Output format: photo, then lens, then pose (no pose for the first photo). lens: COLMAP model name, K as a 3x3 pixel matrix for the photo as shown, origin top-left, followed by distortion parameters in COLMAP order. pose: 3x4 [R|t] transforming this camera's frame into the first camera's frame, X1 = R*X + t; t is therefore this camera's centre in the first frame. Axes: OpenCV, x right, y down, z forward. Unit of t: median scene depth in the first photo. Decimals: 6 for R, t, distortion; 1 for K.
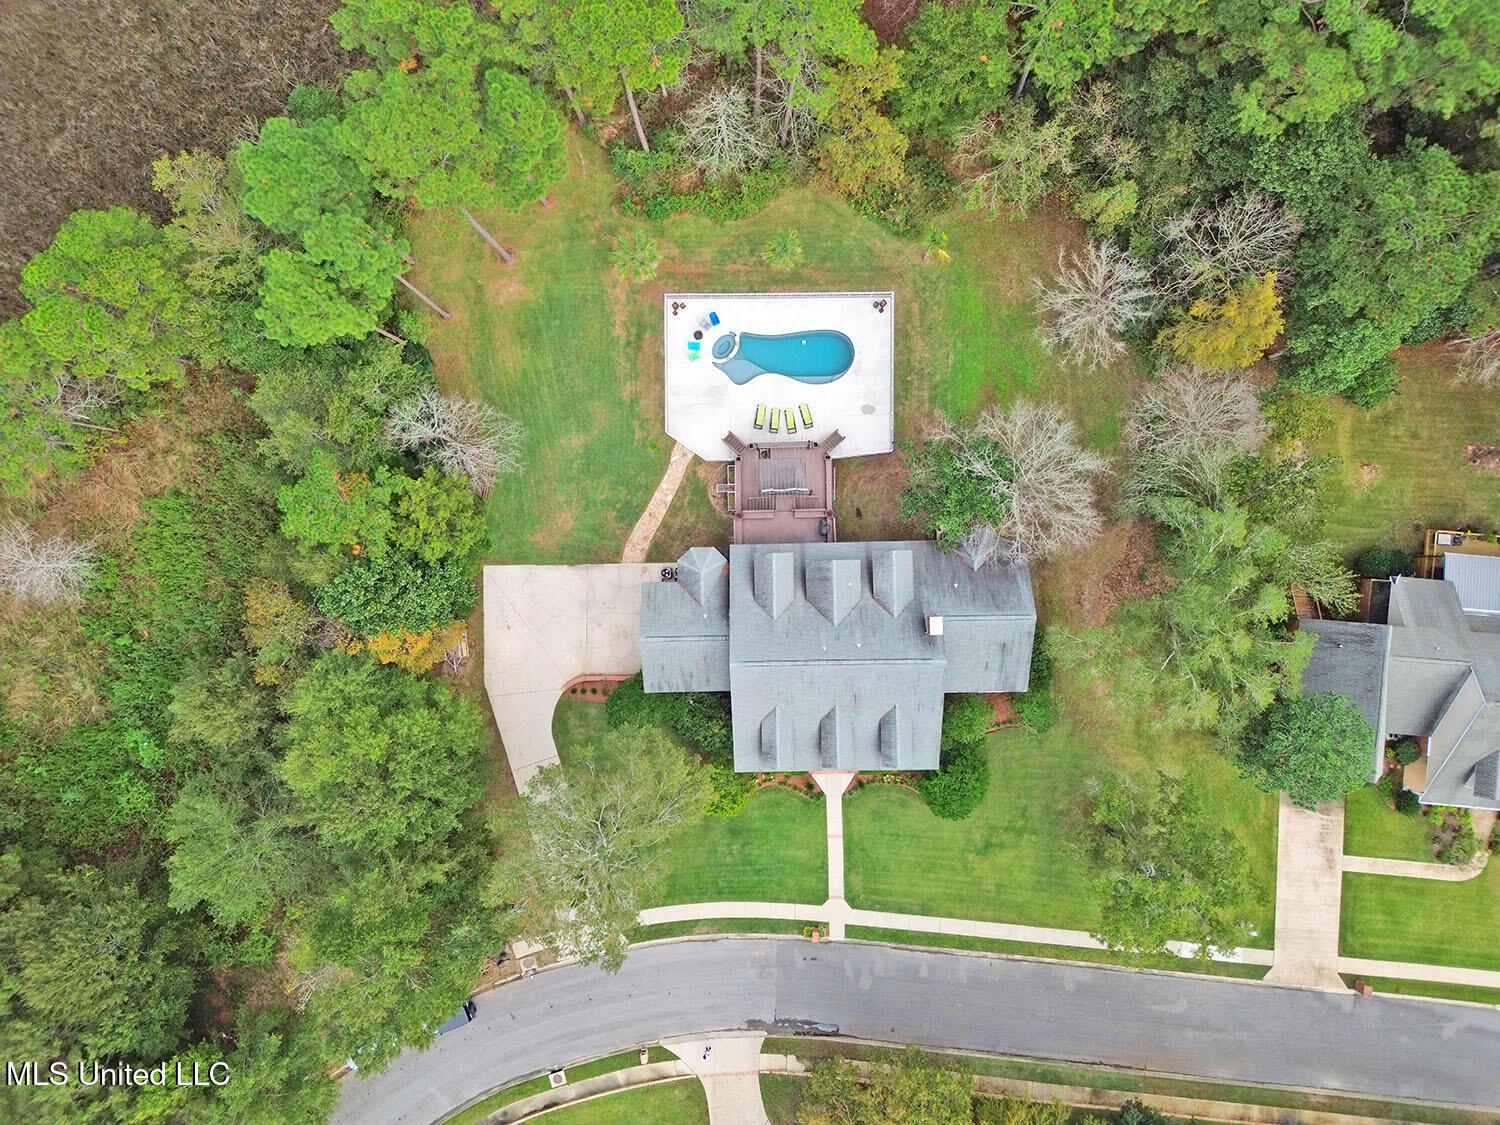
lens RADIAL K [[1053.6, 0, 750.0], [0, 1053.6, 562.5], [0, 0, 1]] dist [0.078584, -0.077308]
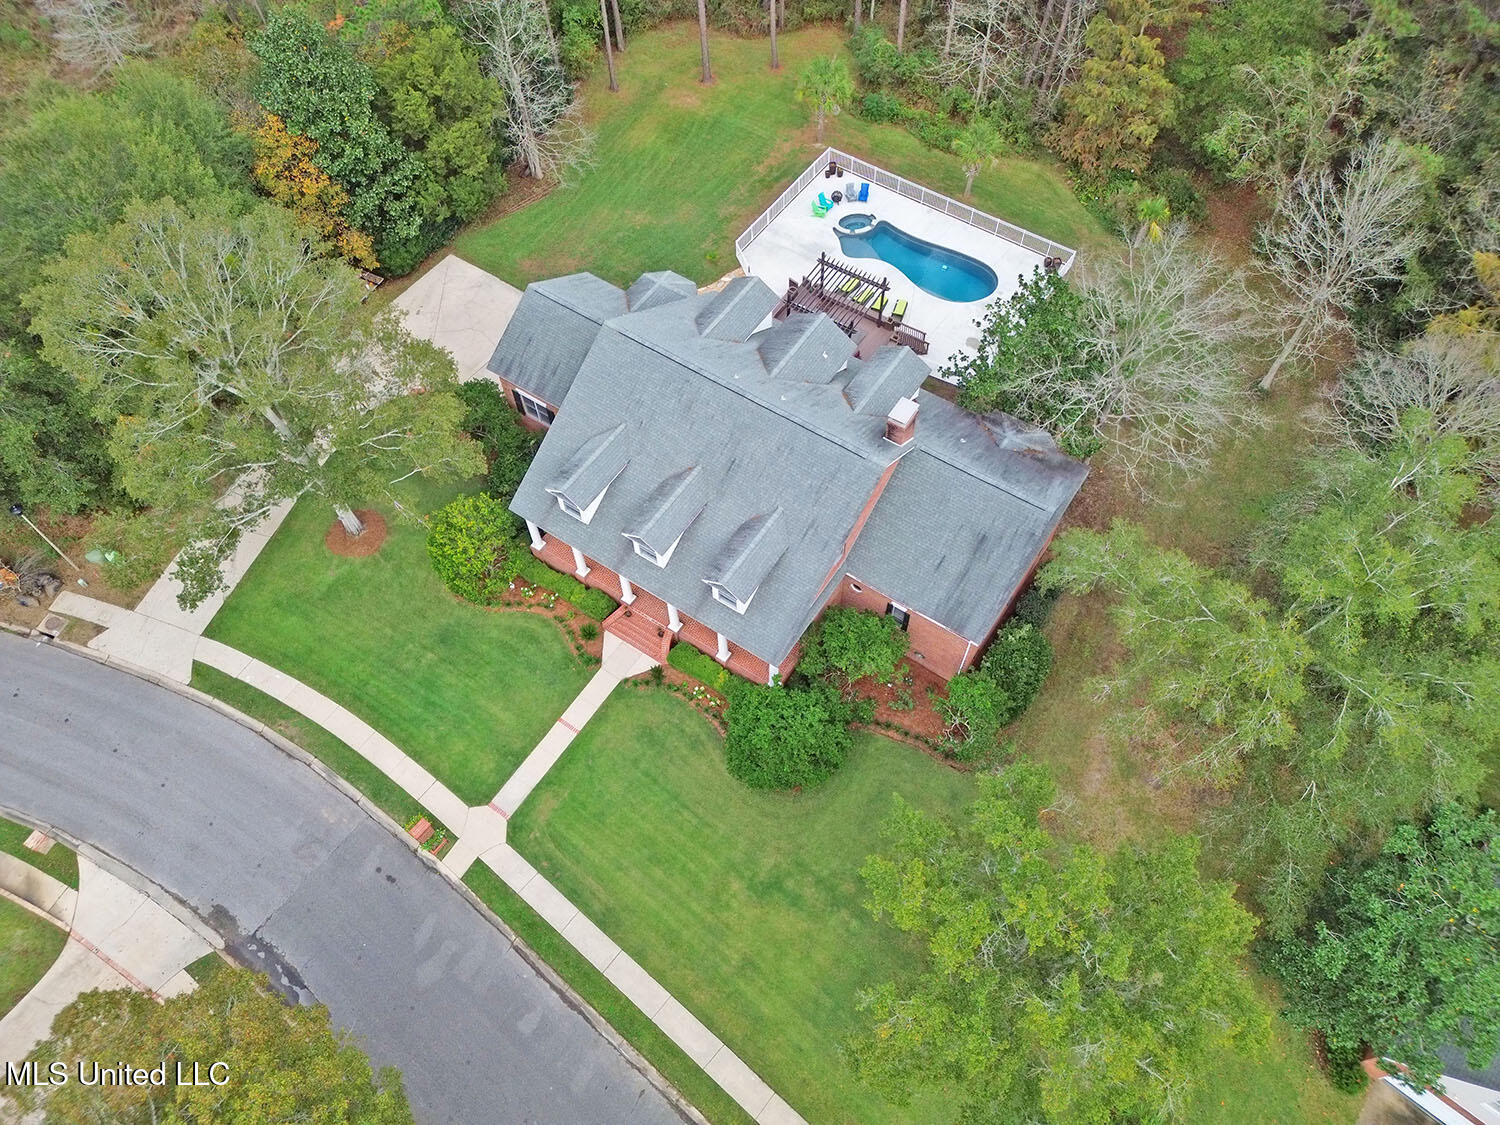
lens RADIAL K [[1053.6, 0, 750.0], [0, 1053.6, 562.5], [0, 0, 1]] dist [0.078584, -0.077308]
pose [[0.817534, 0.492211, -0.298941, 0.291958], [-0.575877, 0.700358, -0.421738, 0.383372], [0.001782, 0.516939, 0.856020, 0.452797]]
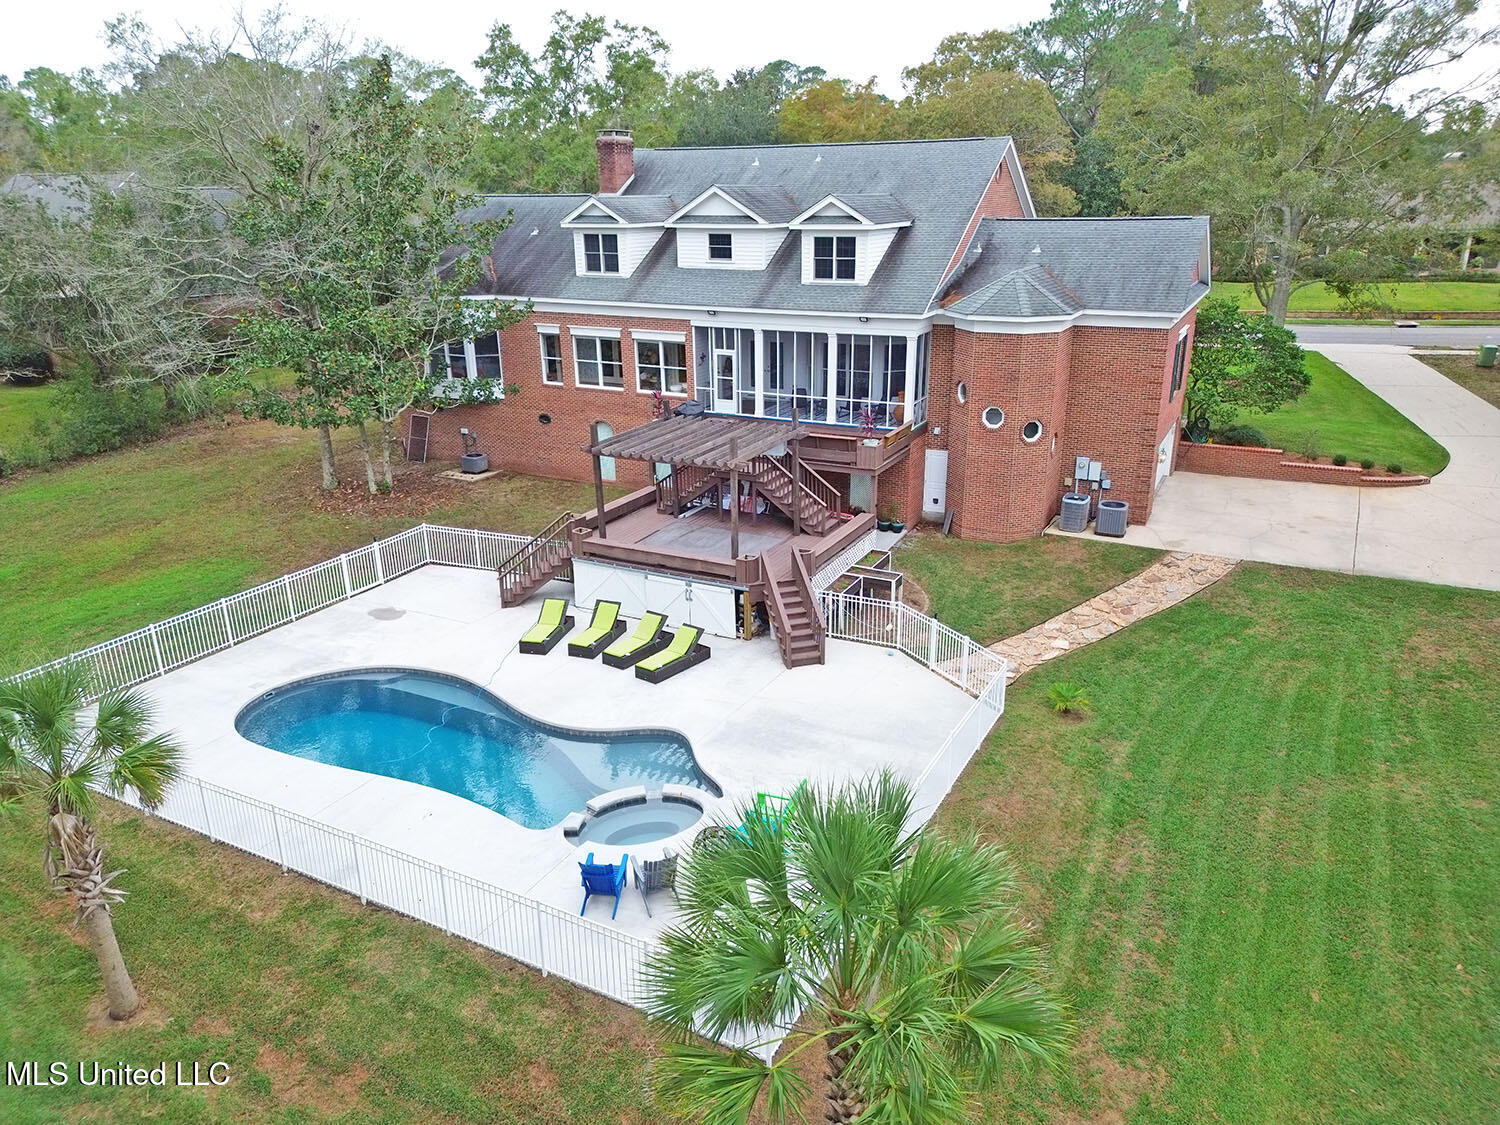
lens RADIAL K [[1053.6, 0, 750.0], [0, 1053.6, 562.5], [0, 0, 1]] dist [0.078584, -0.077308]
pose [[-0.877051, -0.134446, 0.461200, -0.146029], [0.479481, -0.304256, 0.823120, -0.374068], [0.029658, 0.943055, 0.331312, 0.906864]]
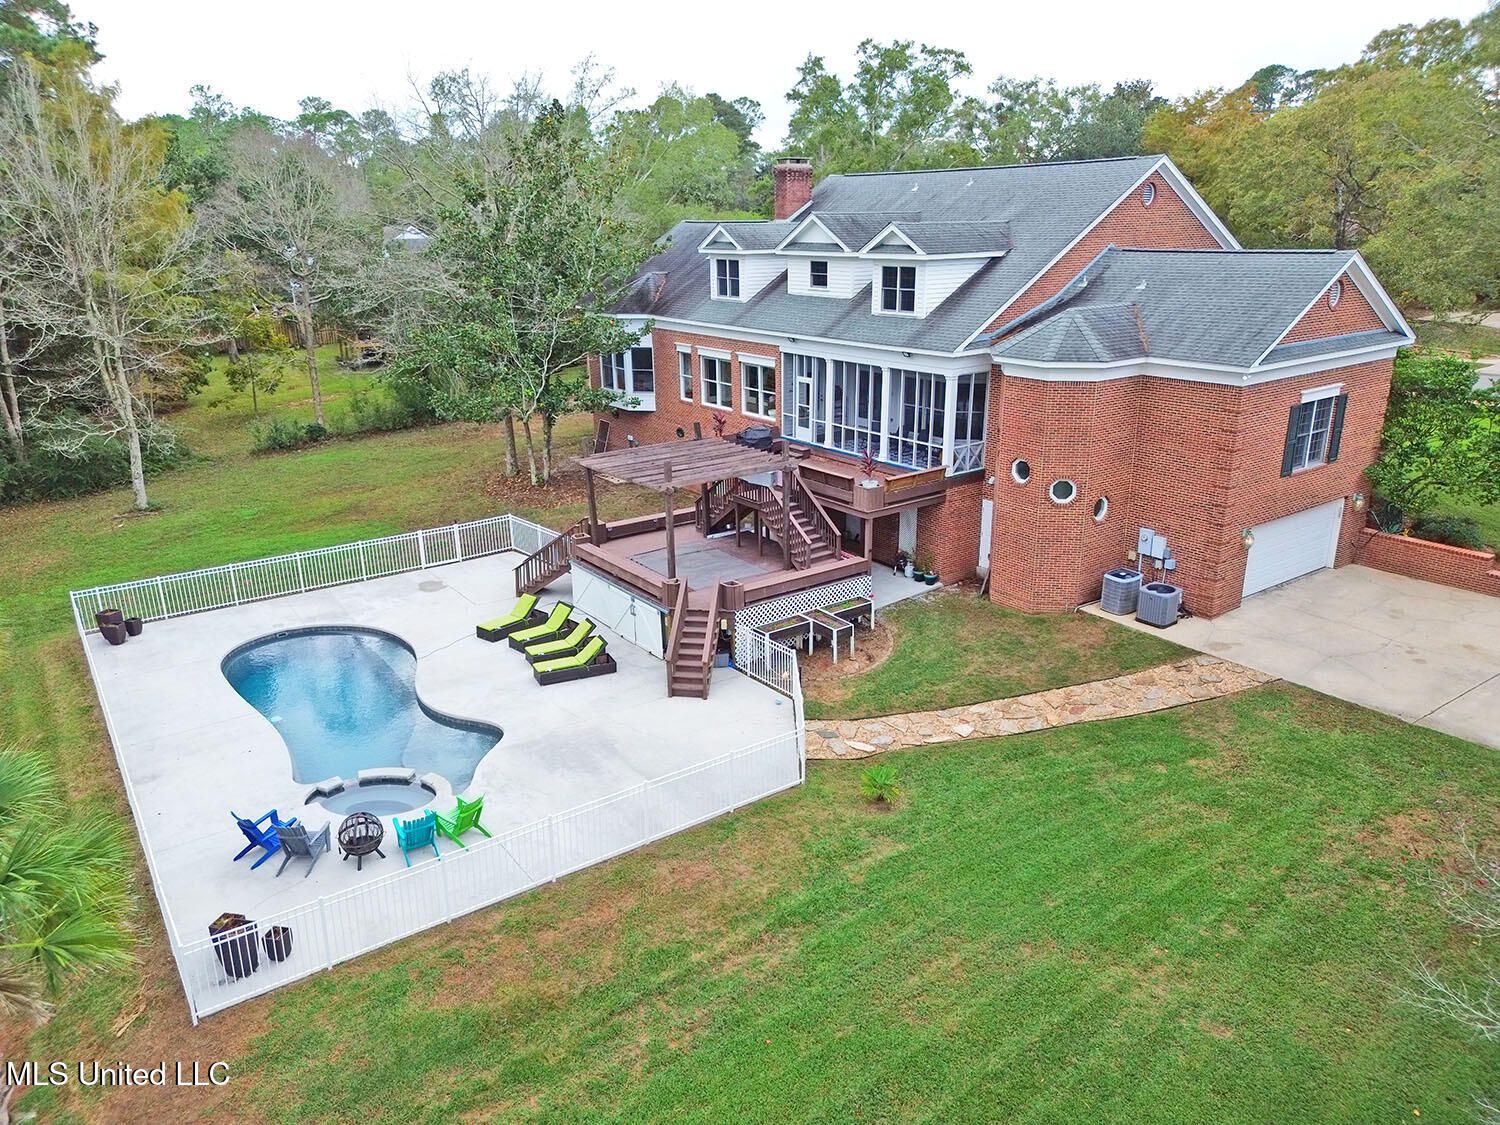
lens RADIAL K [[1053.6, 0, 750.0], [0, 1053.6, 562.5], [0, 0, 1]] dist [0.078584, -0.077308]
pose [[-0.571201, -0.232756, 0.787118, -0.262877], [0.820303, -0.195584, 0.537448, -0.264389], [0.028854, 0.952666, 0.302648, 0.908871]]
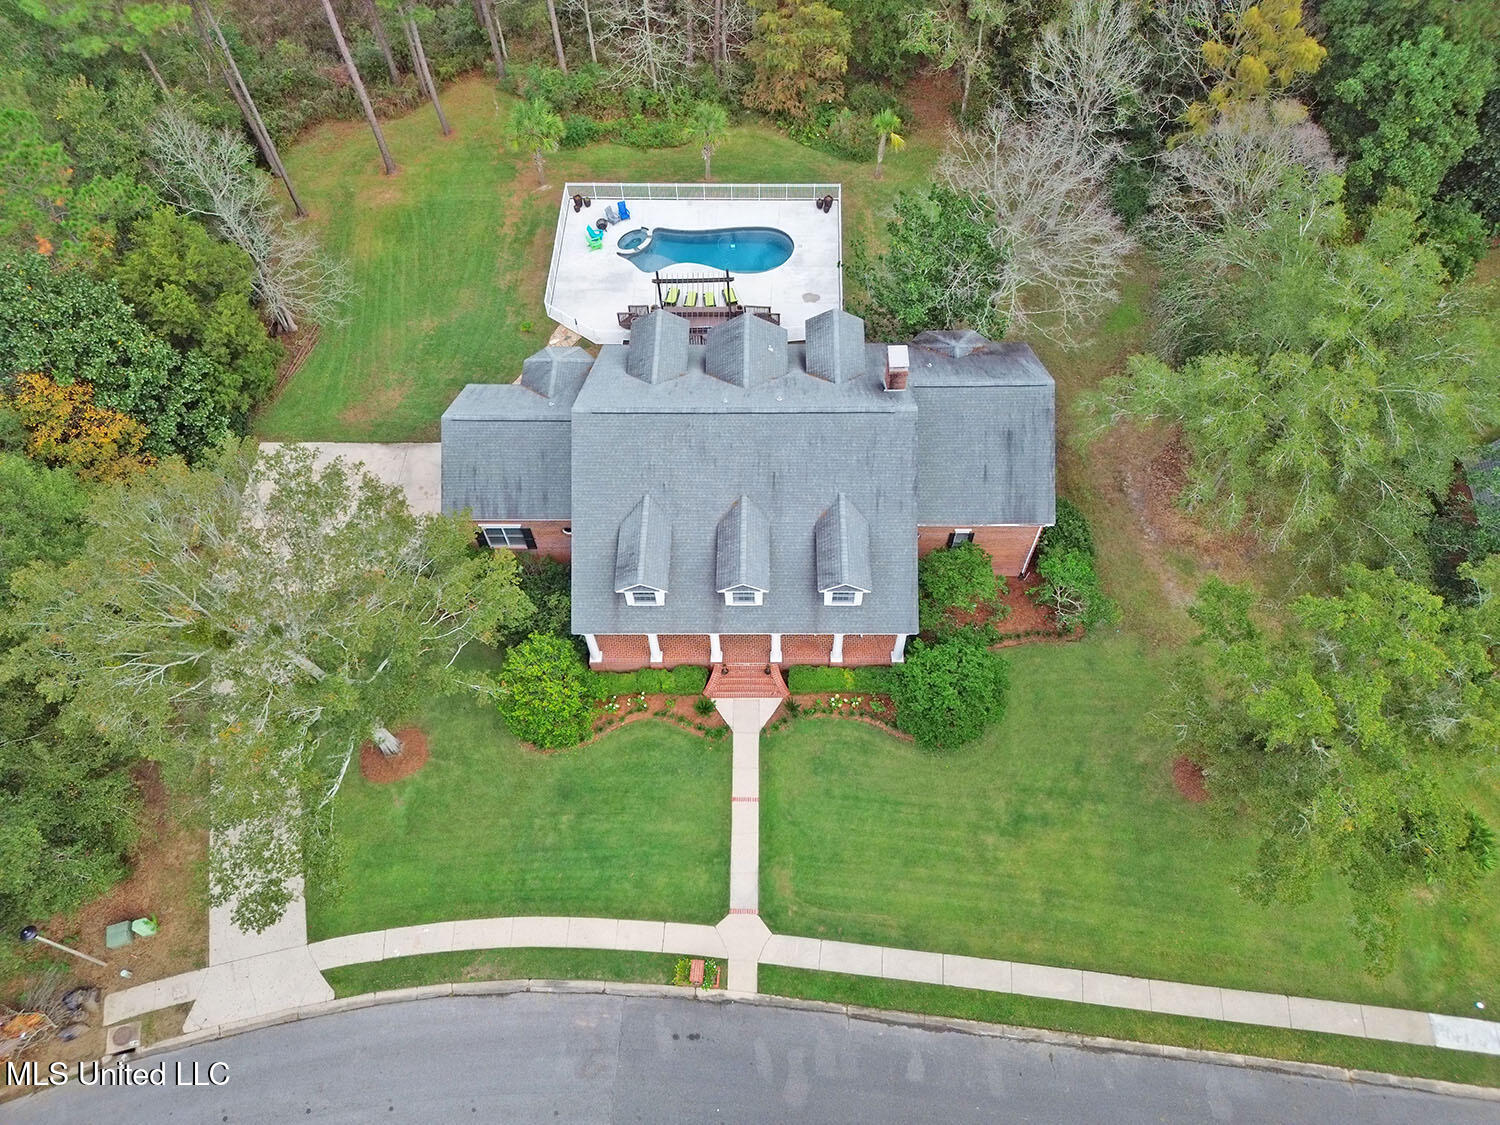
lens RADIAL K [[1053.6, 0, 750.0], [0, 1053.6, 562.5], [0, 0, 1]] dist [0.078584, -0.077308]
pose [[0.999485, 0.027051, -0.017244, 0.088882], [-0.032078, 0.848372, -0.528428, 0.447264], [0.000335, 0.528710, 0.848803, 0.457501]]
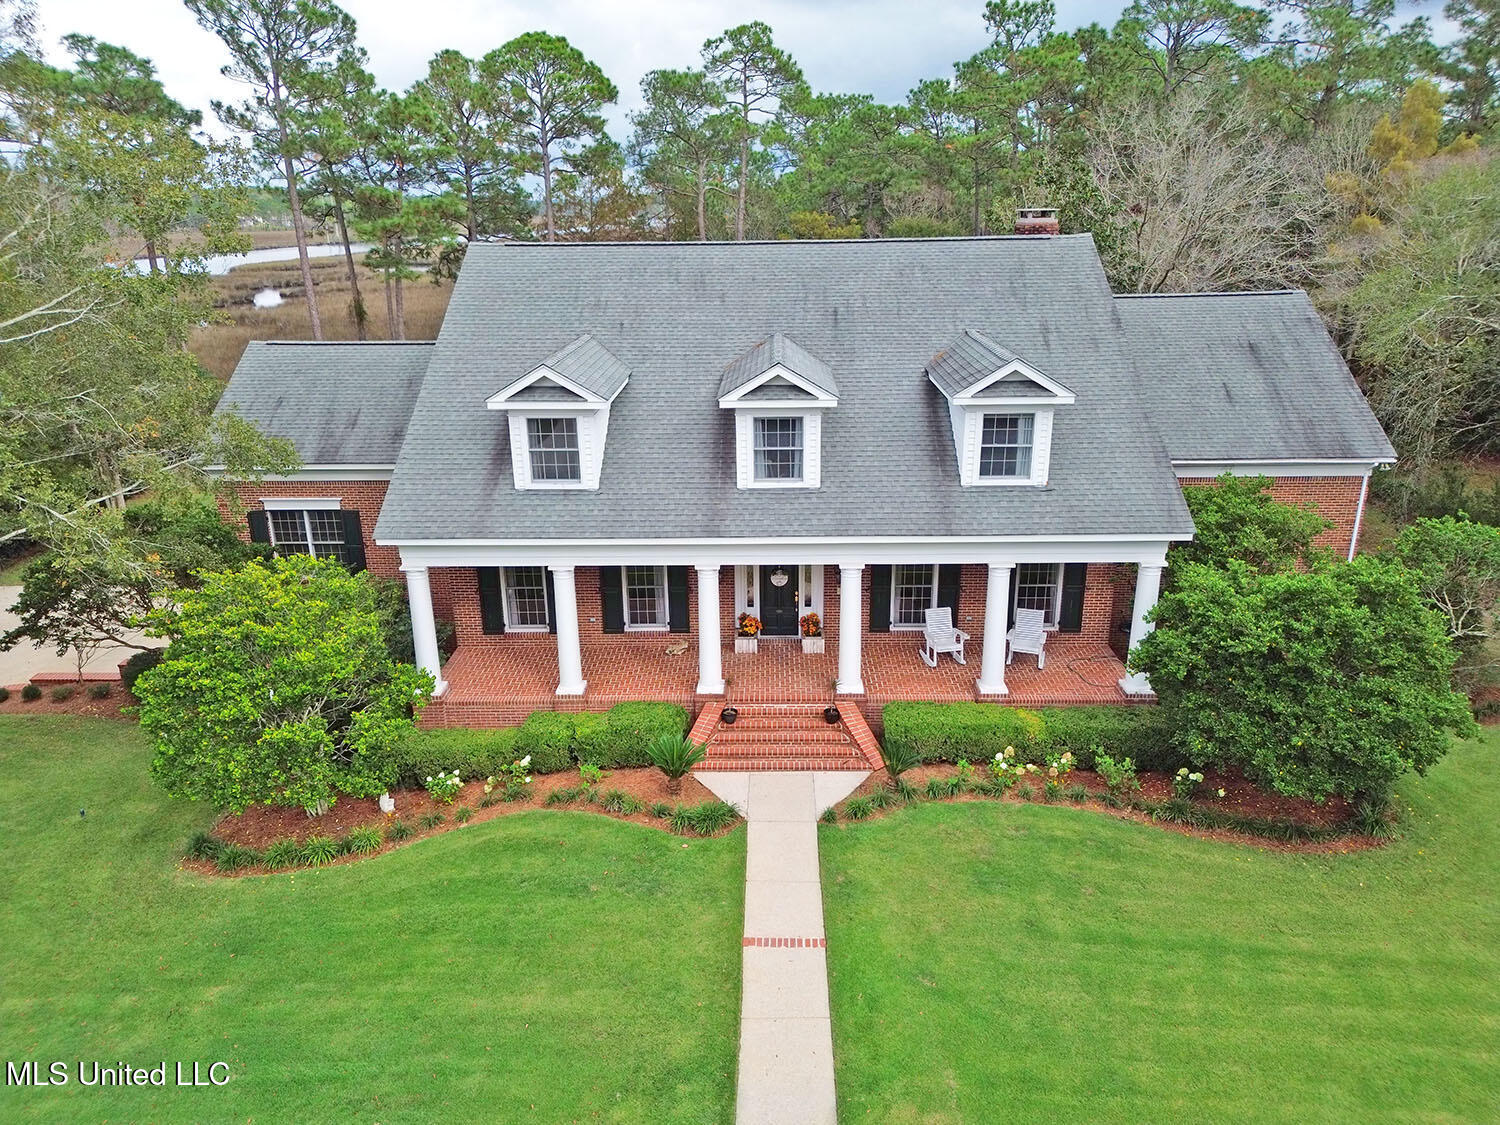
lens RADIAL K [[1053.6, 0, 750.0], [0, 1053.6, 562.5], [0, 0, 1]] dist [0.078584, -0.077308]
pose [[0.999029, 0.019724, -0.039404, 0.080300], [-0.043643, 0.319536, -0.946569, 0.412000], [-0.006079, 0.947369, 0.320086, 0.876947]]
